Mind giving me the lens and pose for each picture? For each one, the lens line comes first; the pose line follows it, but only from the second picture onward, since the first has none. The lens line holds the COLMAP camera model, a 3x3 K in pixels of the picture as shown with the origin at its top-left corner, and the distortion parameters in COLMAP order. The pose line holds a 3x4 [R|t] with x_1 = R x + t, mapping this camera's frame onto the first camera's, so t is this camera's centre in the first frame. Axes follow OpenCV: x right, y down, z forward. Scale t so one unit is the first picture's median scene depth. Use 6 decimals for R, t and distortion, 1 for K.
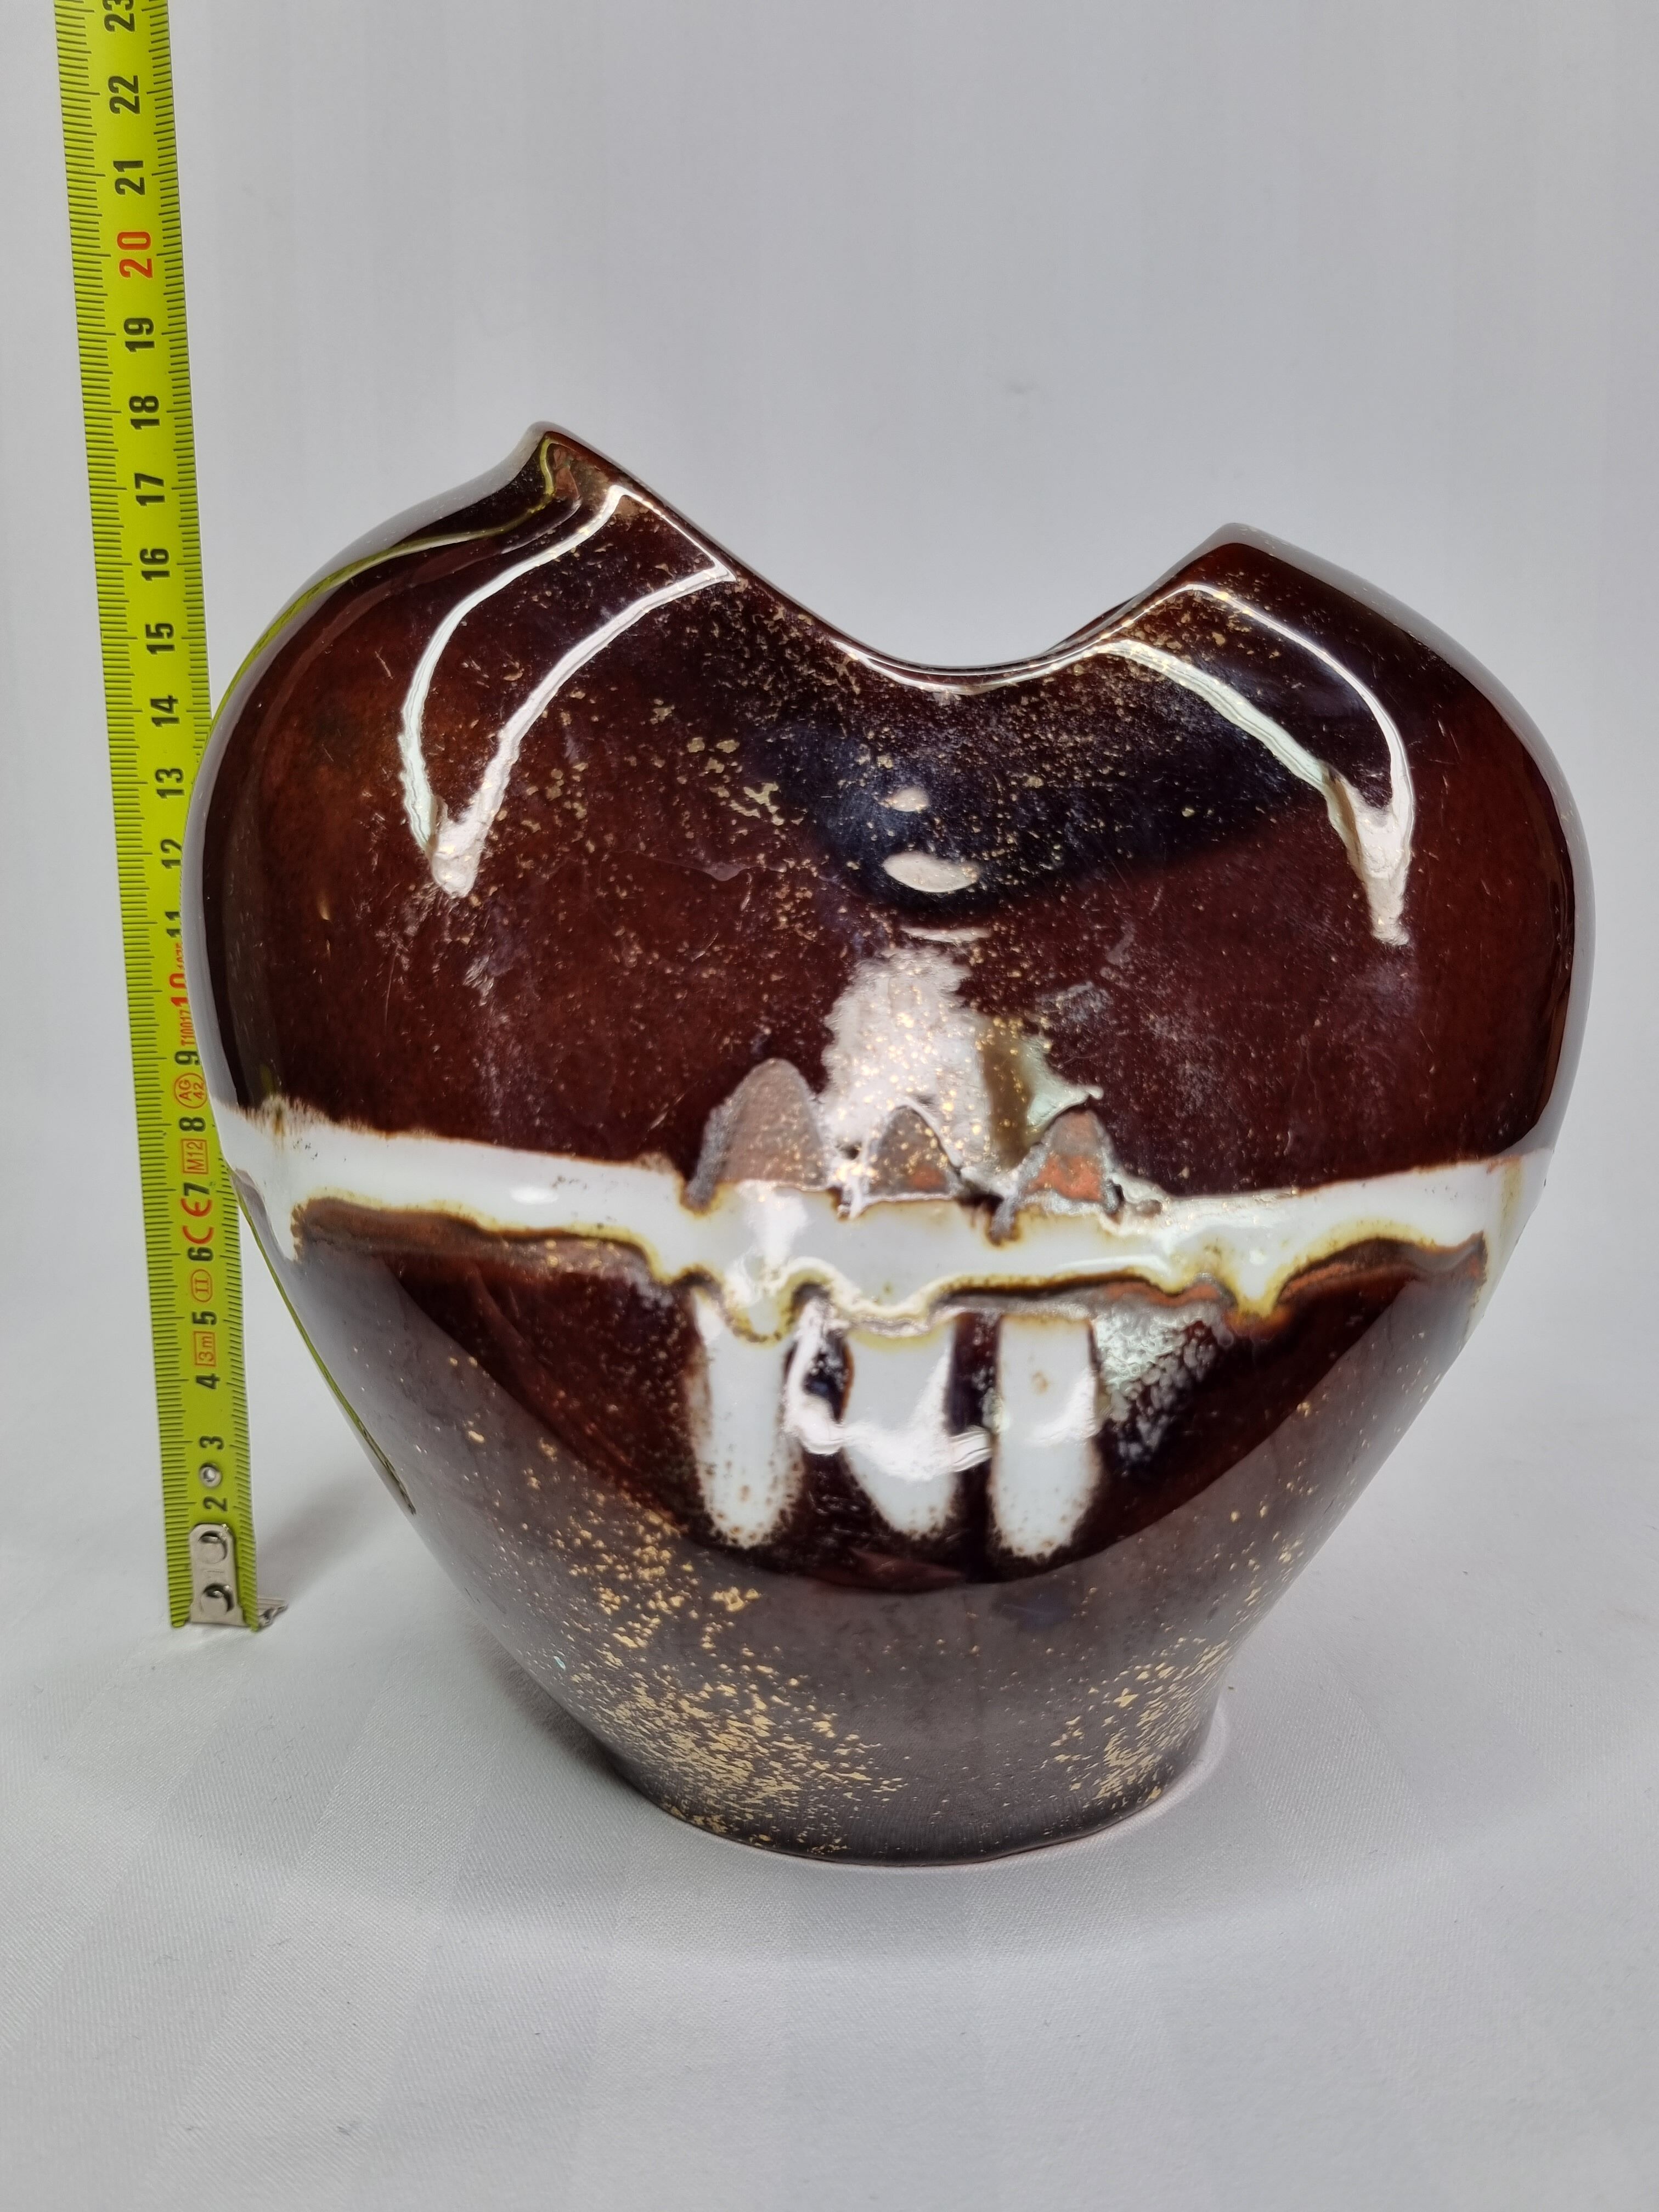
lens RADIAL K [[1757.5, 0, 851.2], [0, 1757.5, 1115.8], [0, 0, 1]] dist [-0.002930, -0.003142]
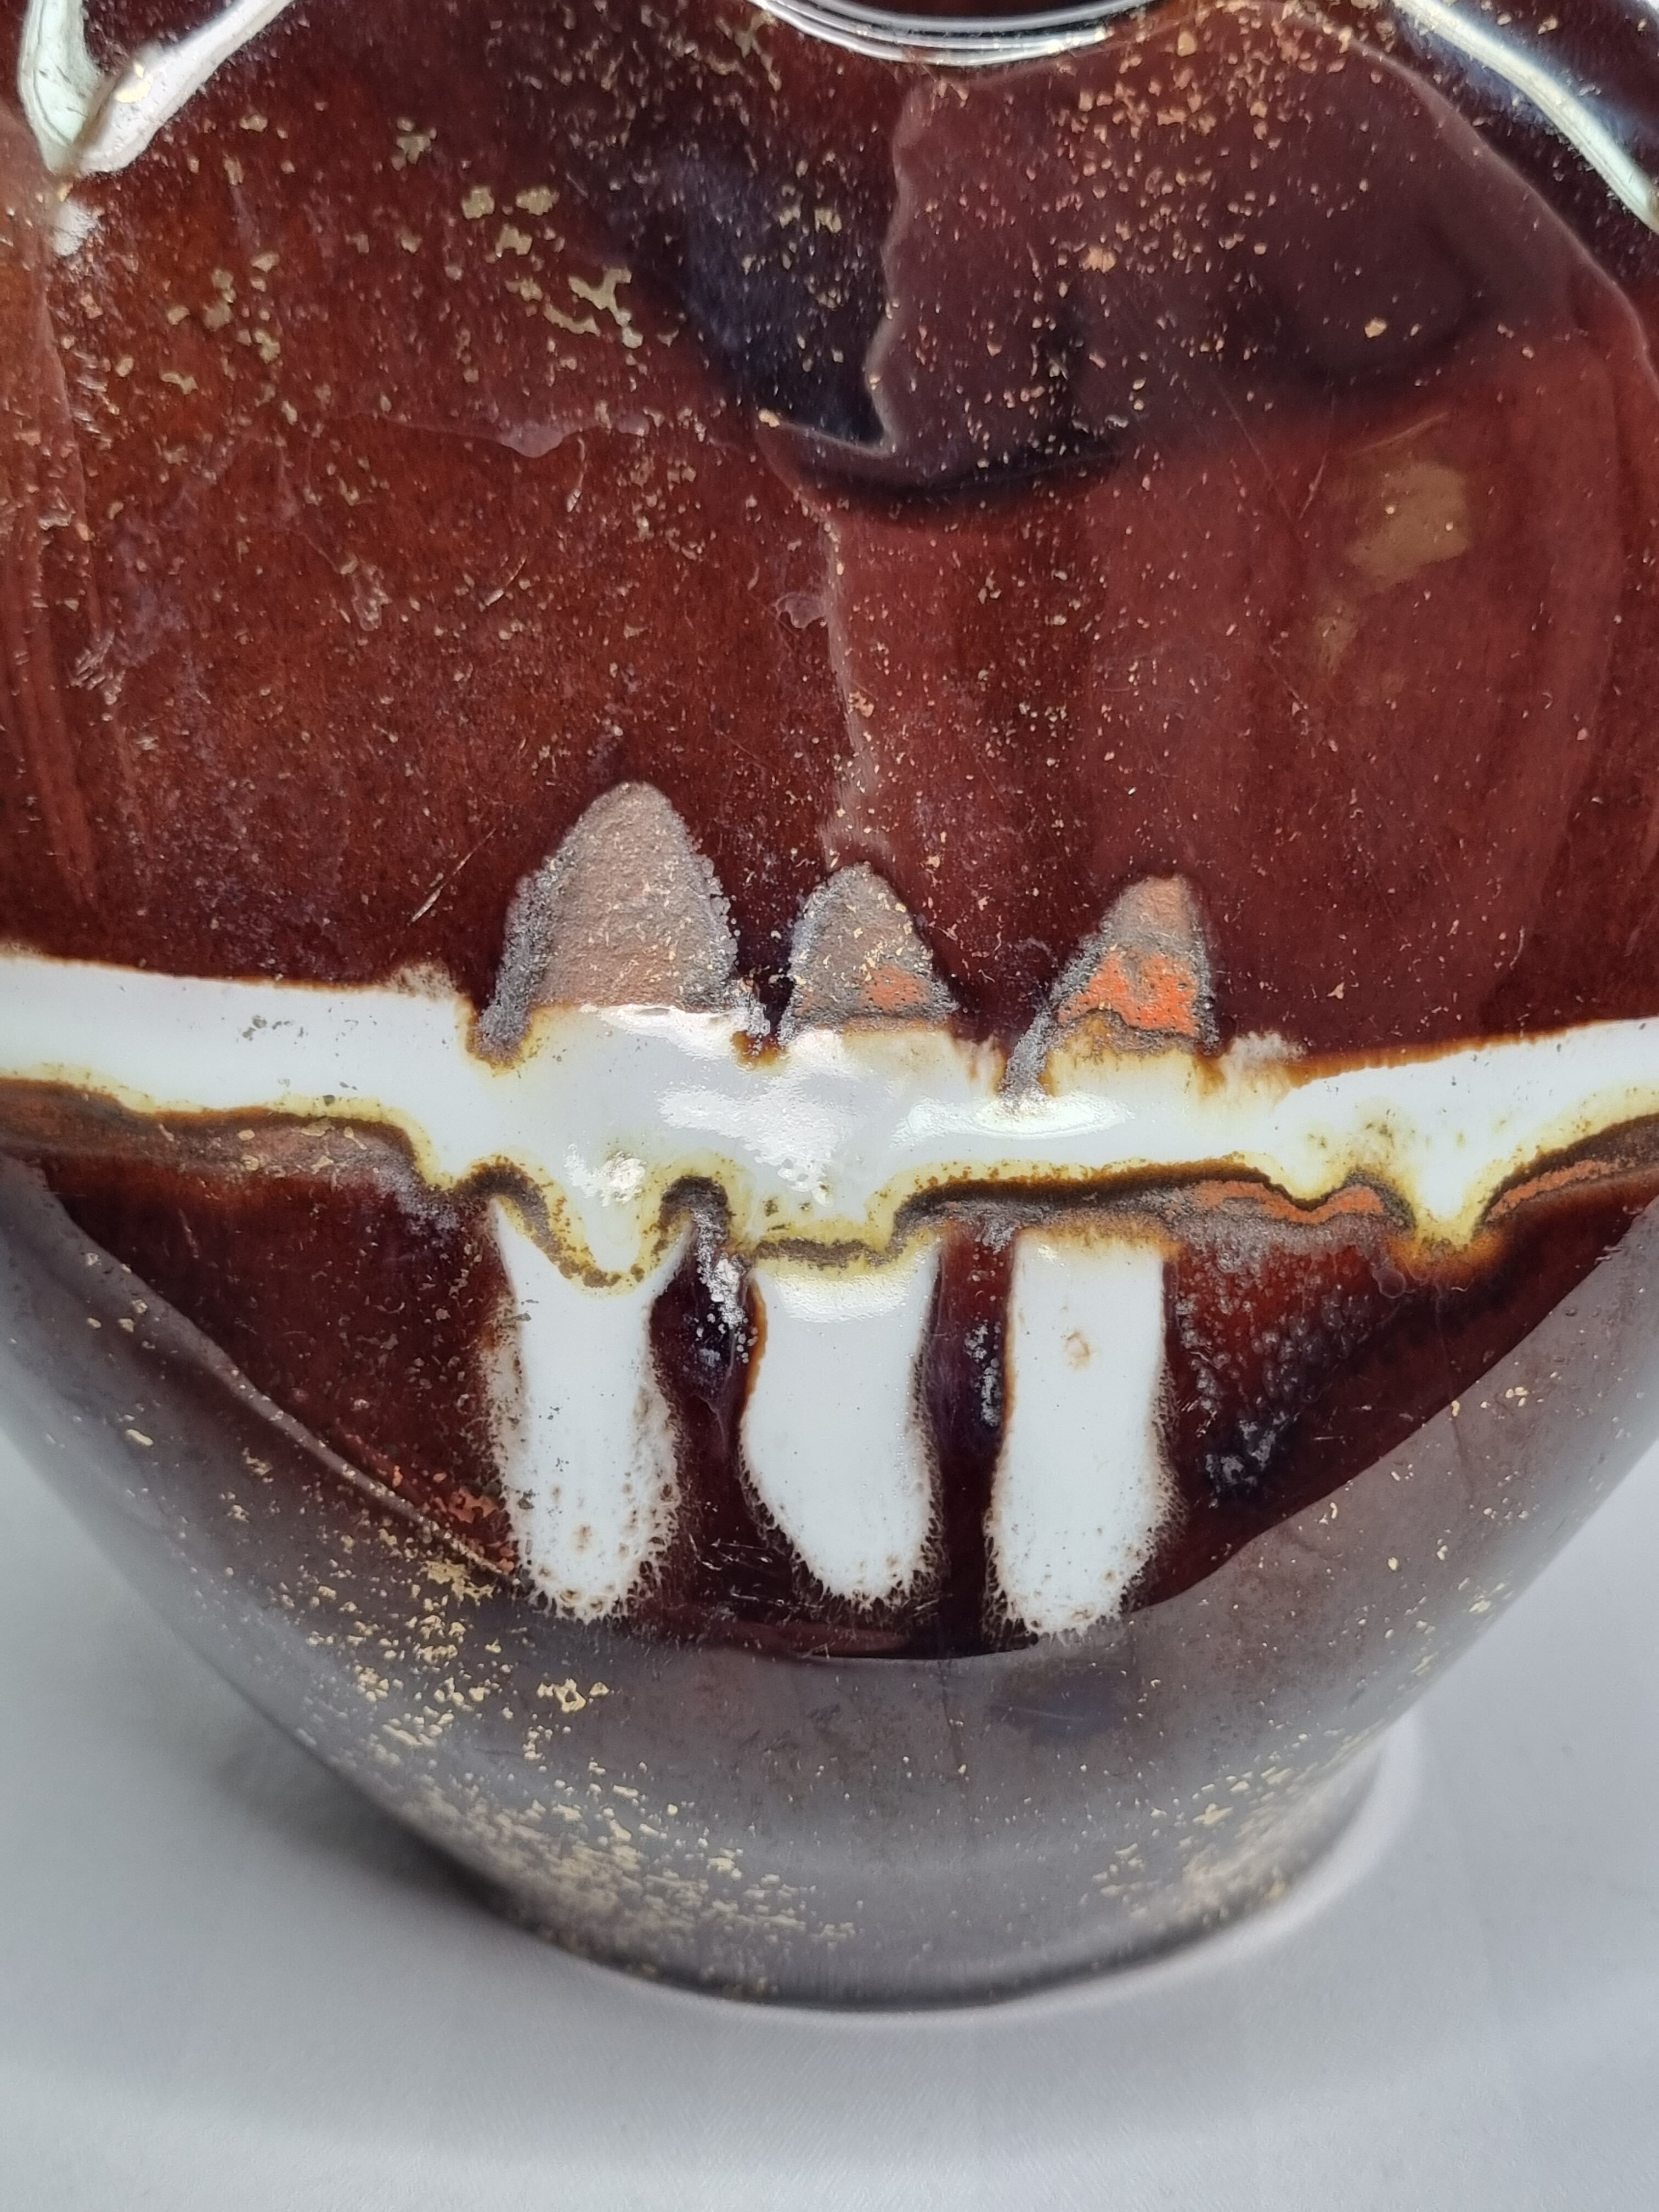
lens RADIAL K [[3087.4, 0, 882.6], [0, 3087.4, 1079.7], [0, 0, 1]] dist [0.007596, -0.098567]
pose [[0.999929, 0.003739, -0.011343, 0.051945], [-0.000840, 0.969384, 0.245547, -0.191992], [0.011914, -0.245520, 0.969318, 0.004316]]
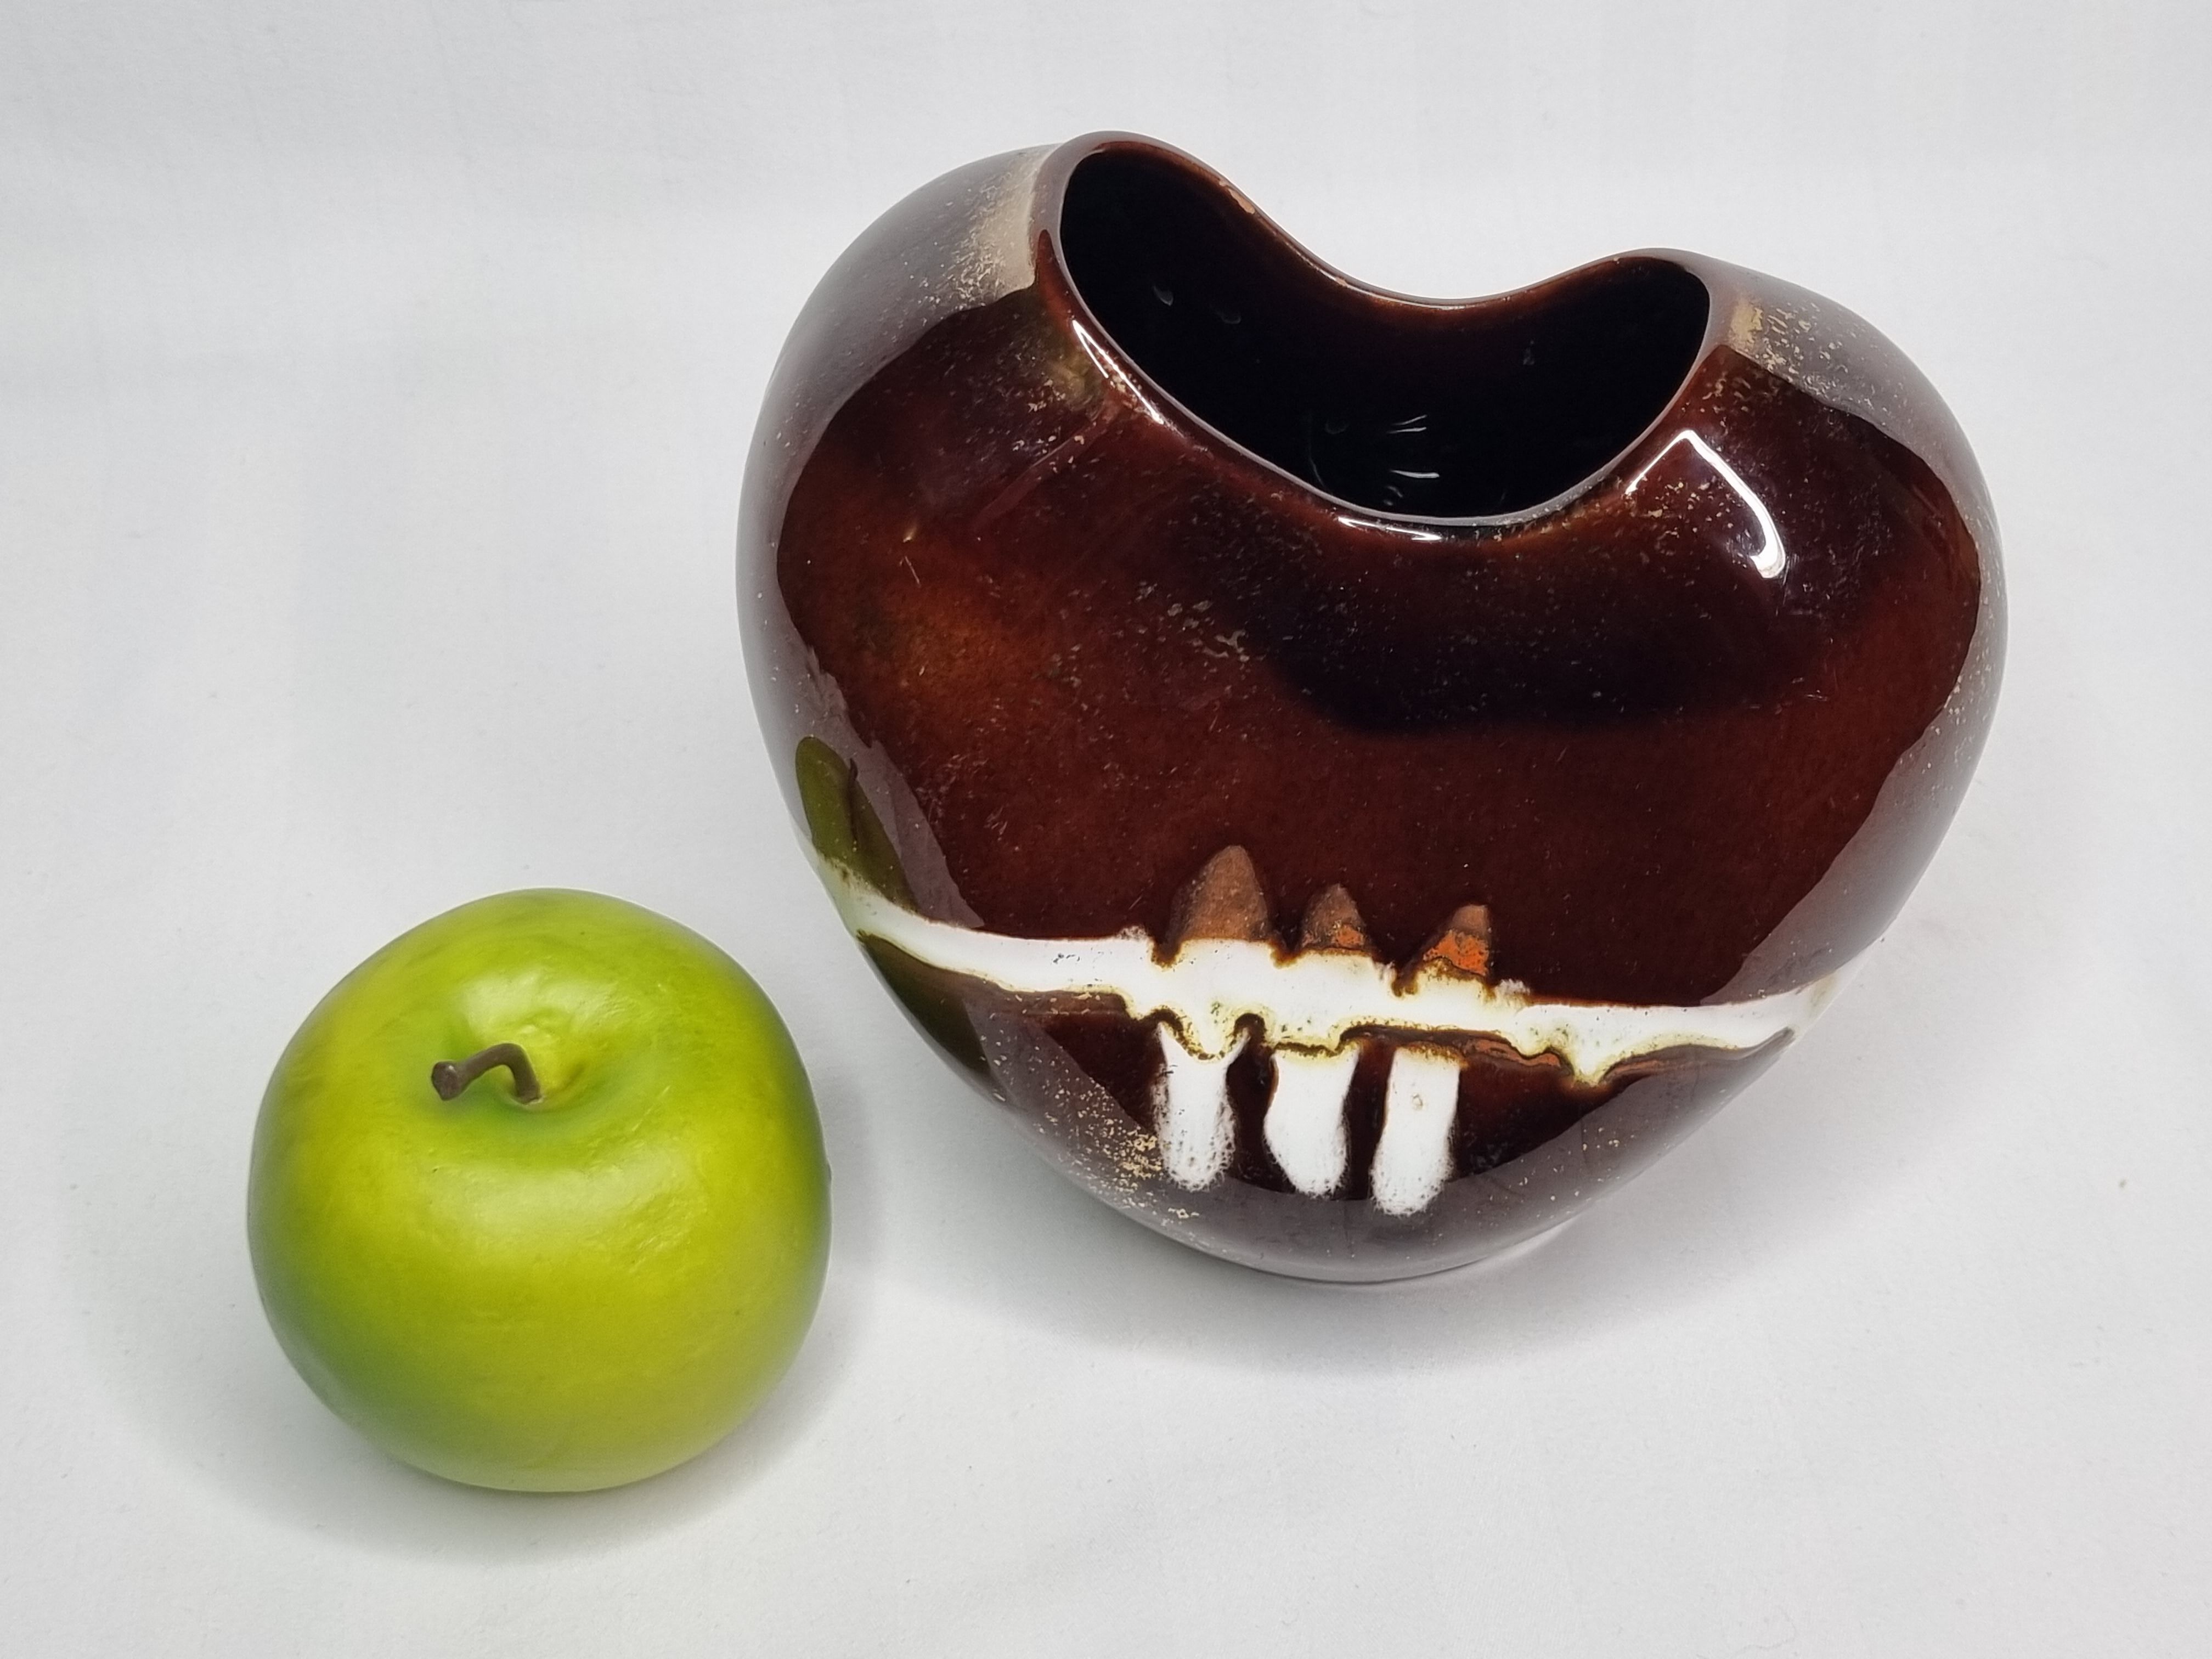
lens RADIAL K [[3087.4, 0, 1106.0], [0, 3087.4, 829.5], [0, 0, 1]] dist [0.007596, -0.098567]
pose [[0.988081, 0.098469, -0.118323, 0.128710], [-0.006949, 0.796397, 0.604734, -1.398141], [0.153779, -0.596704, 0.787589, -0.736171]]
